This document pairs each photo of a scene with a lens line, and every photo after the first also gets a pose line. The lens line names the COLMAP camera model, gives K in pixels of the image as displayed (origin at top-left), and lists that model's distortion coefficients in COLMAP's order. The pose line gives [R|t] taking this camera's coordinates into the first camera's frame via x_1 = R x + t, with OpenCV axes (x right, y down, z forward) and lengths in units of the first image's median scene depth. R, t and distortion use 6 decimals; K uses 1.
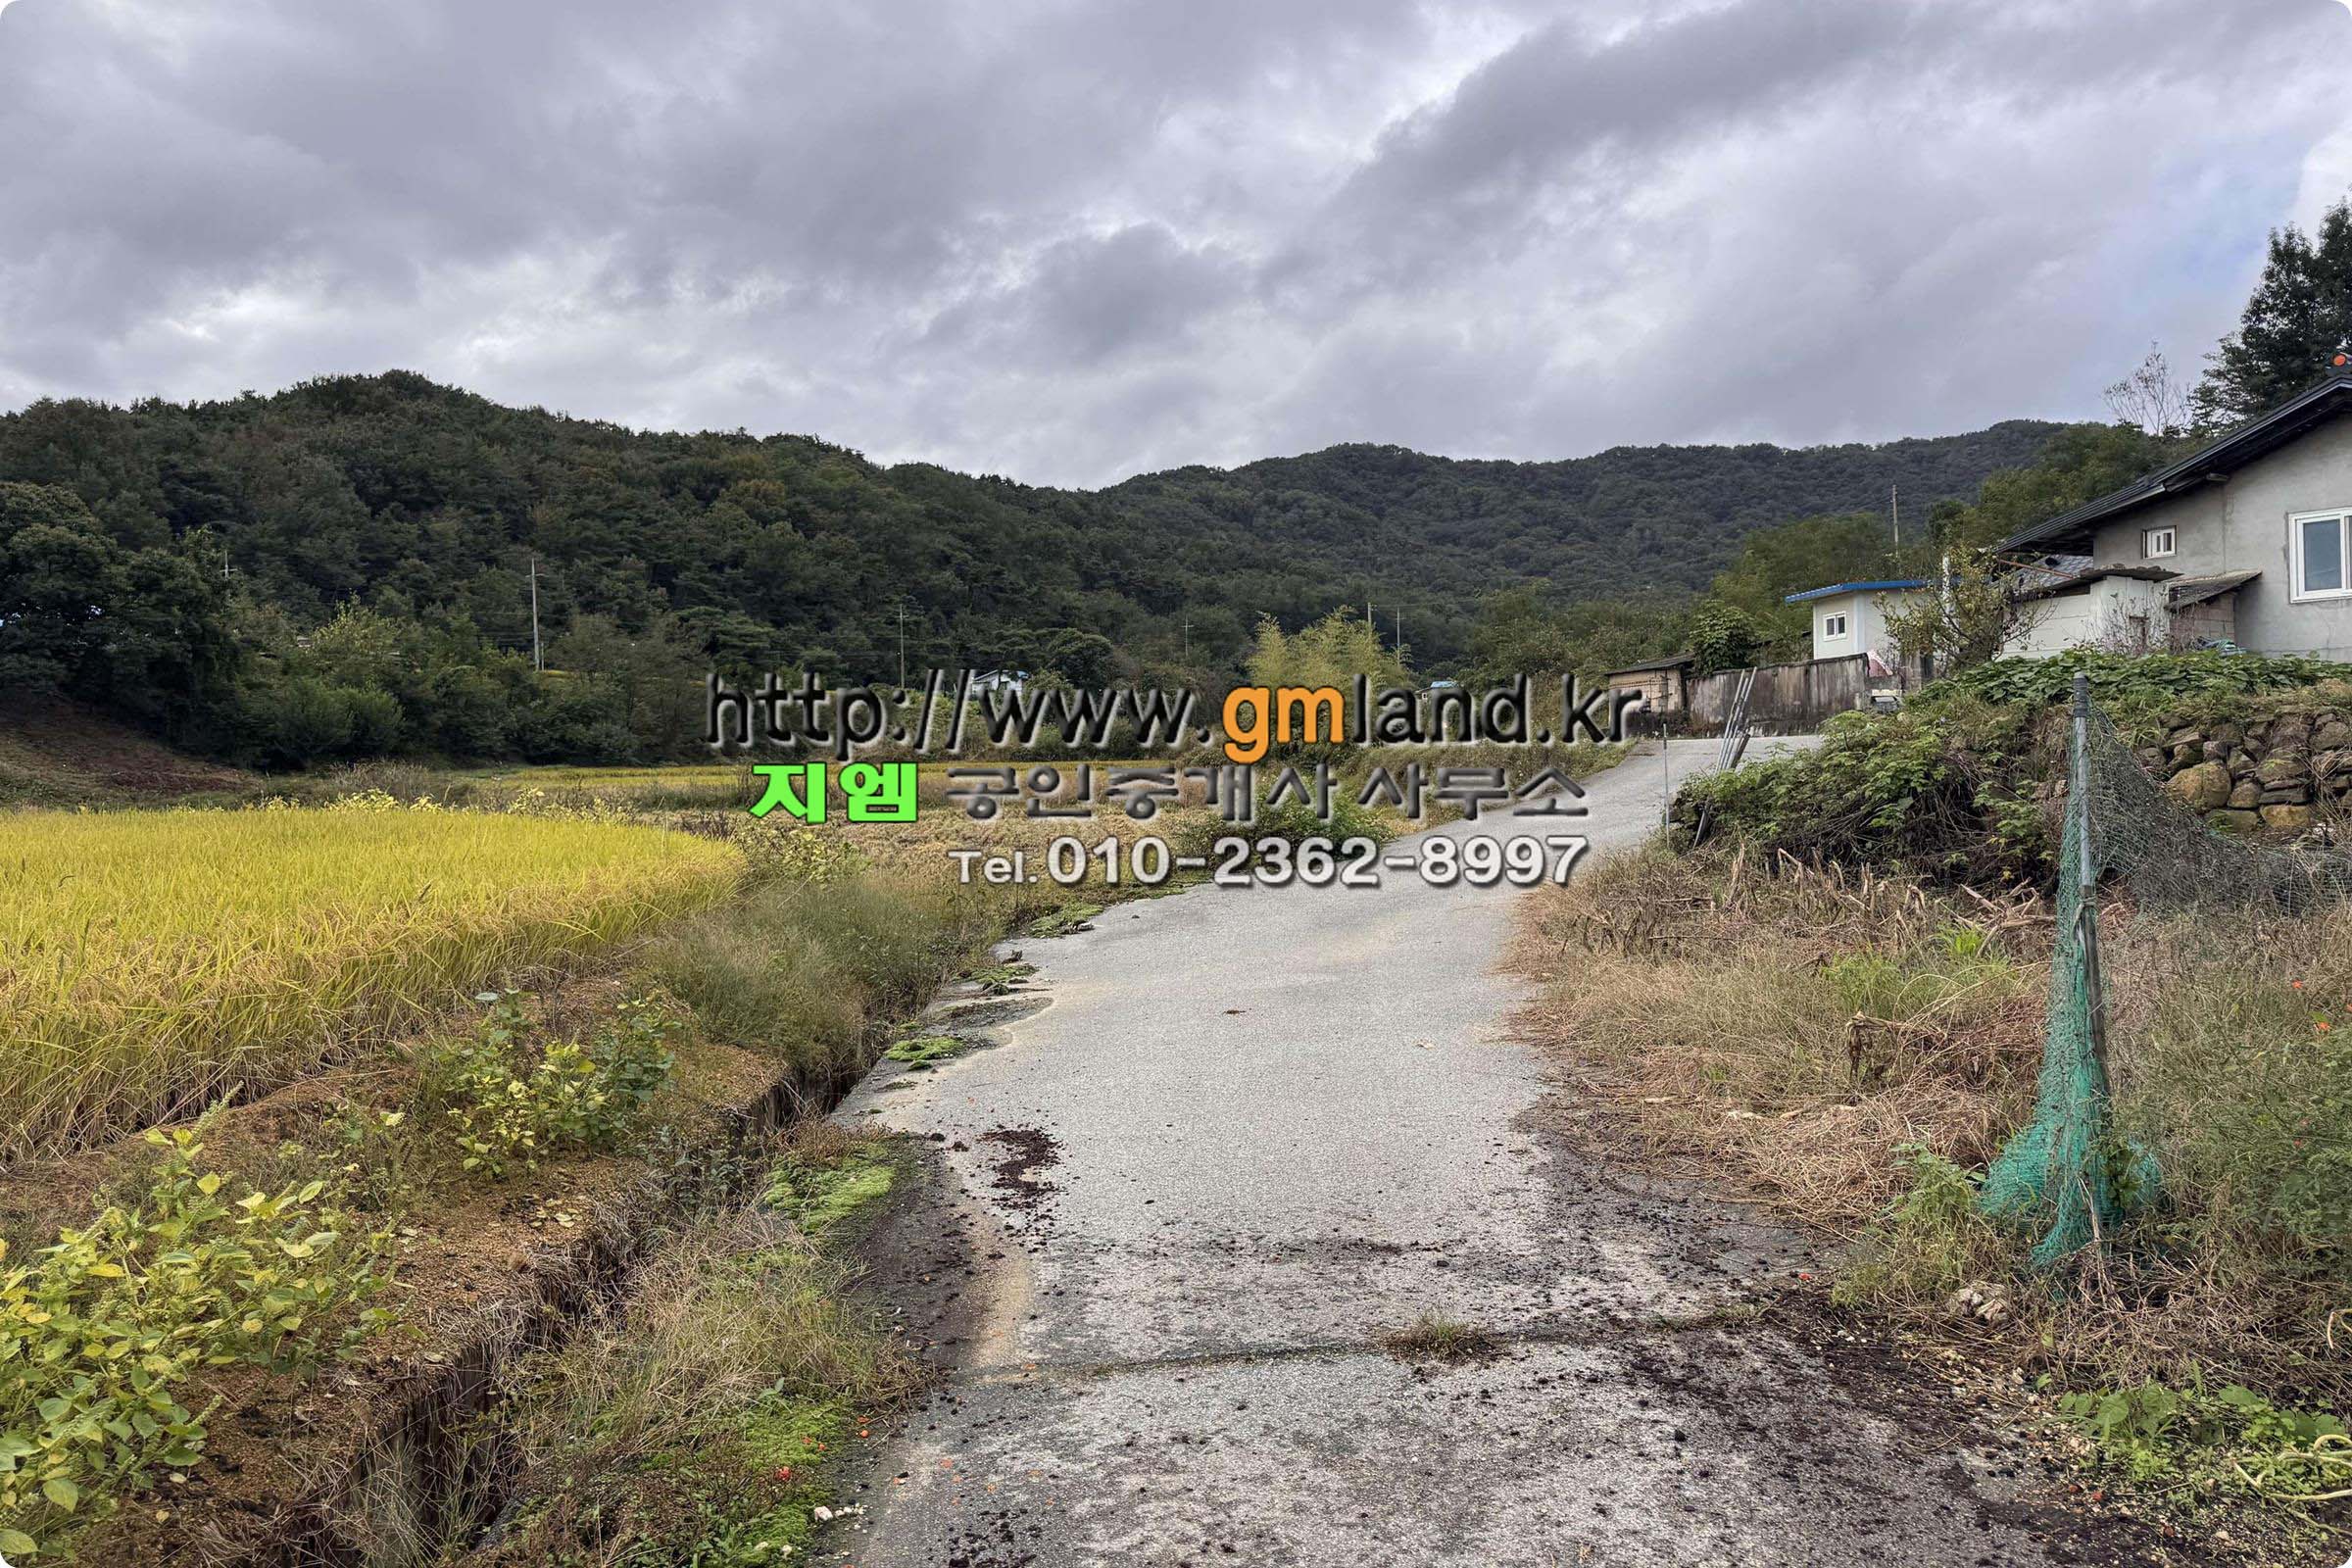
lens RADIAL K [[1665.4, 0, 1178.1], [0, 1665.4, 773.7], [0, 0, 1]] dist [0.053668, -0.043960]
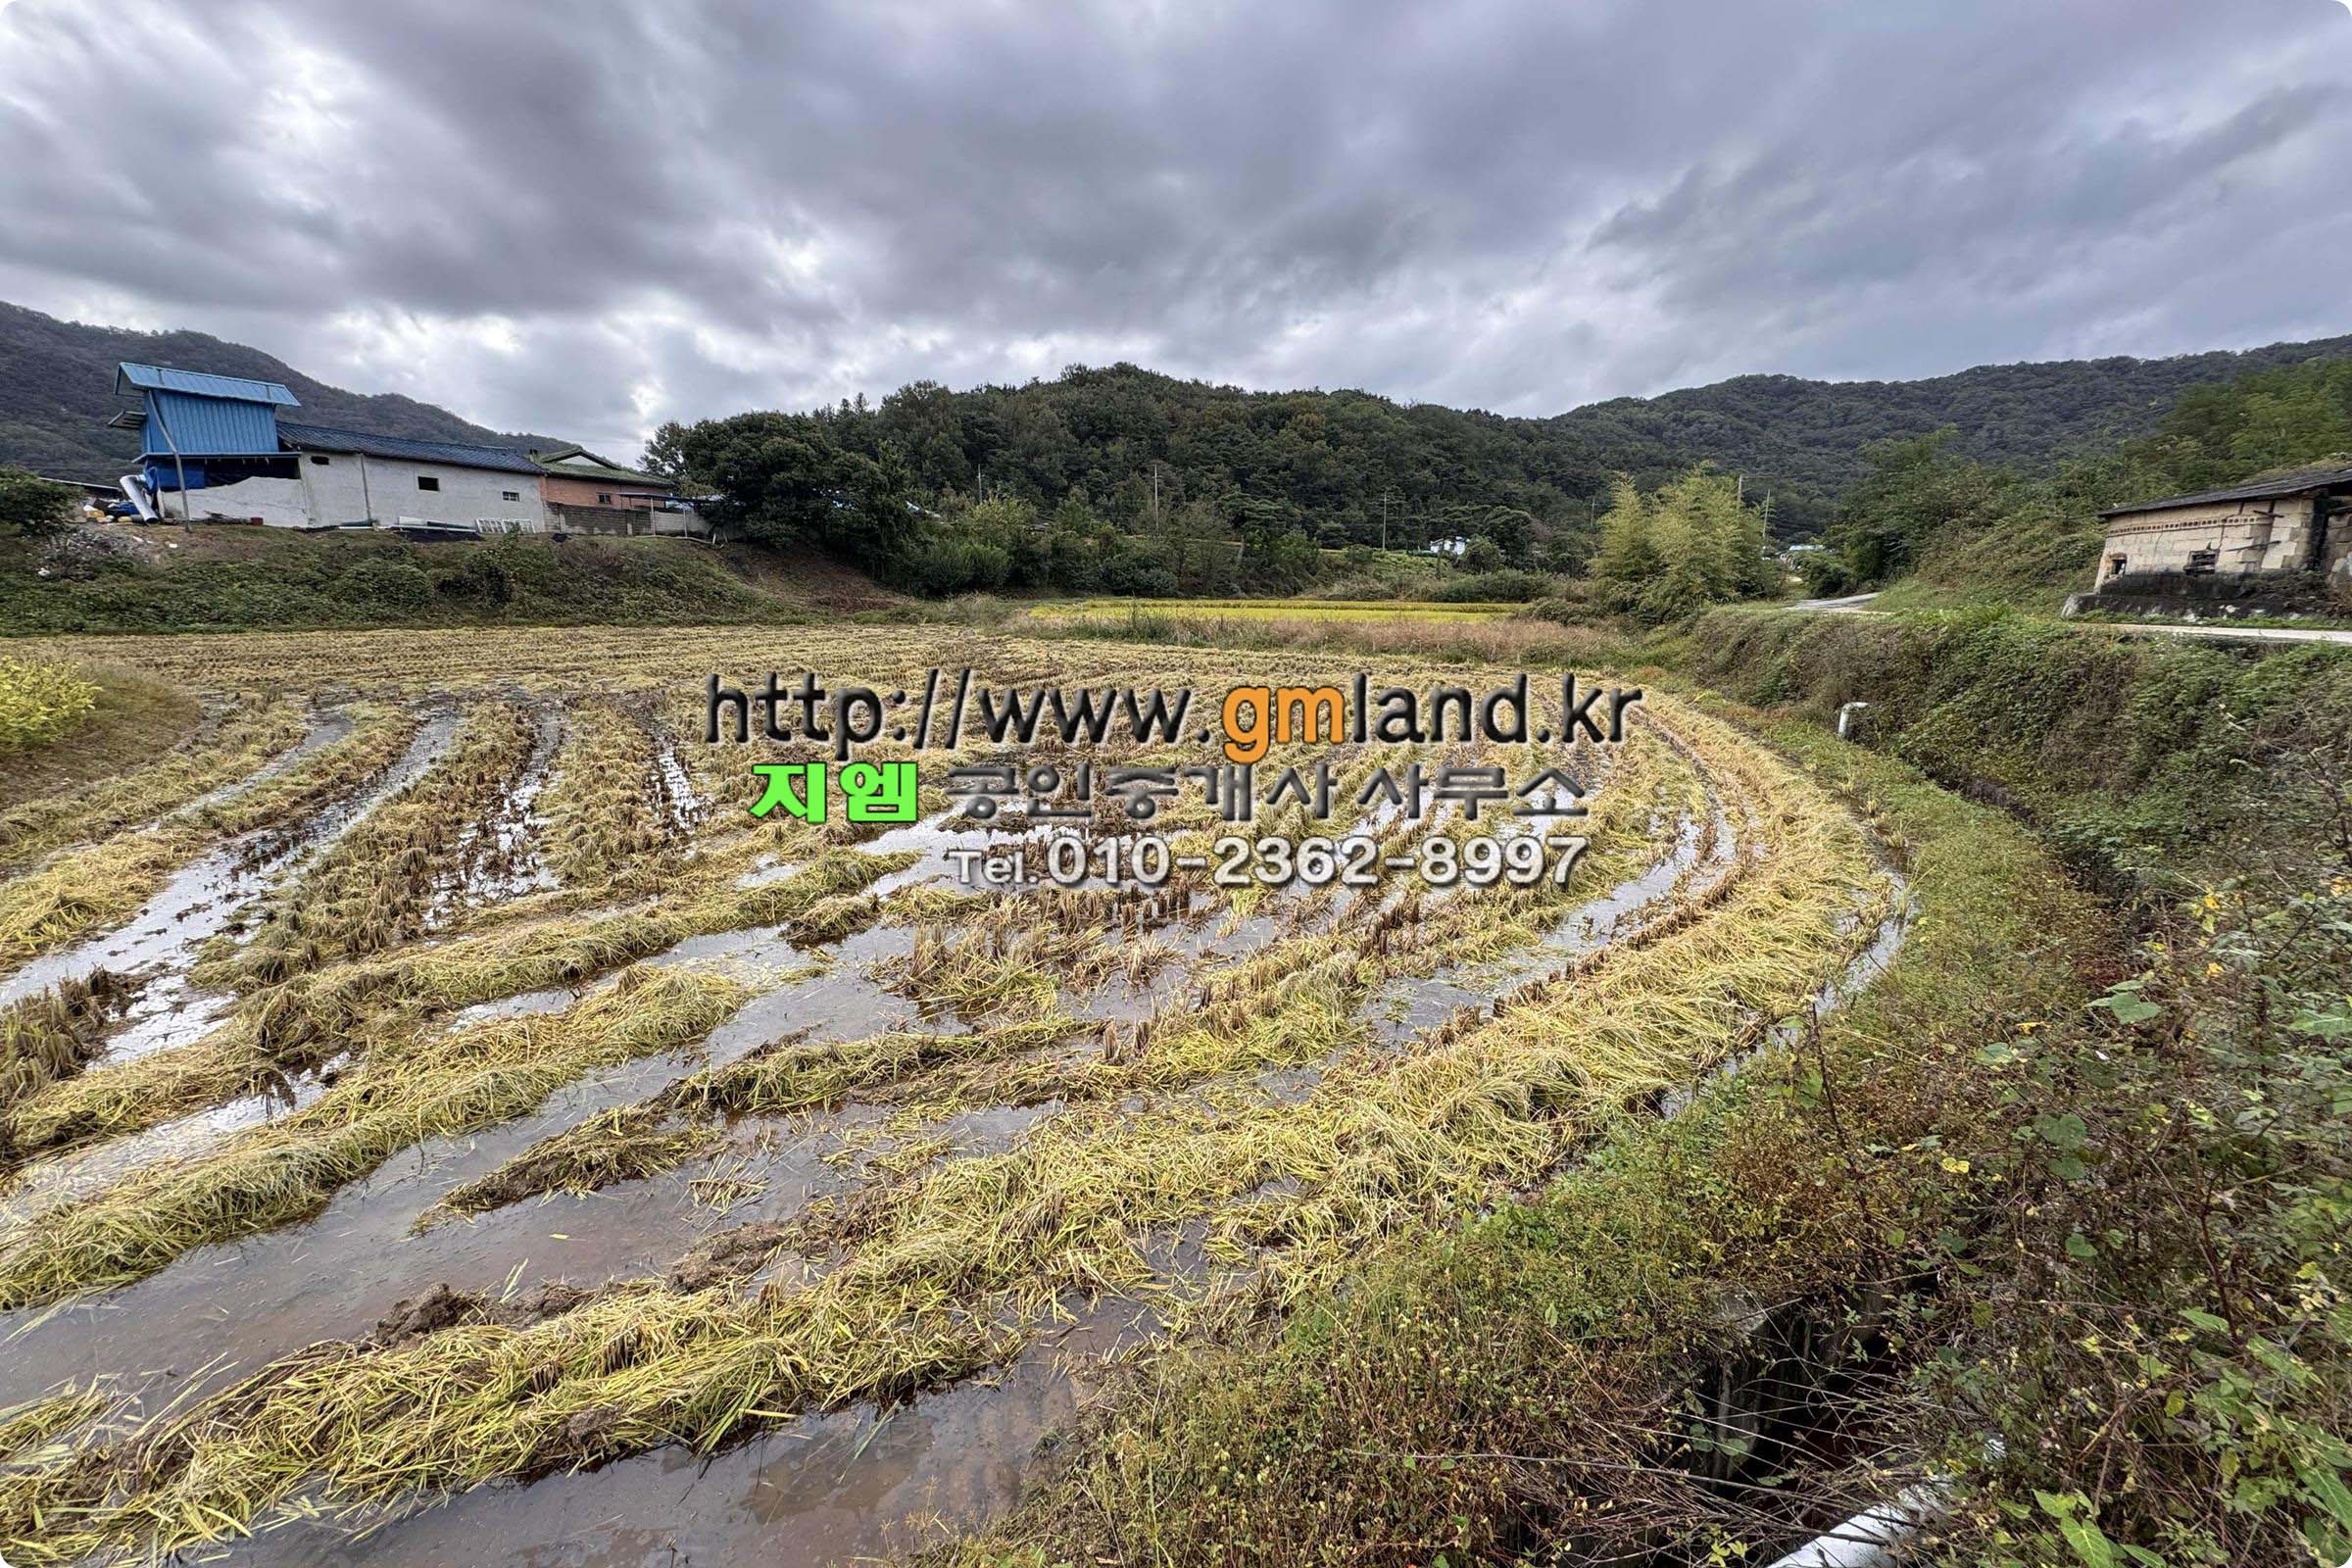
lens RADIAL K [[943.4, 0, 1174.9], [0, 943.4, 770.1], [0, 0, 1]] dist [-0.004438, 0.000045]
pose [[0.915048, 0.096441, -0.391645, 0.016350], [-0.025987, 0.983073, 0.181361, -0.003971], [0.402507, -0.155776, 0.902065, 0.113983]]
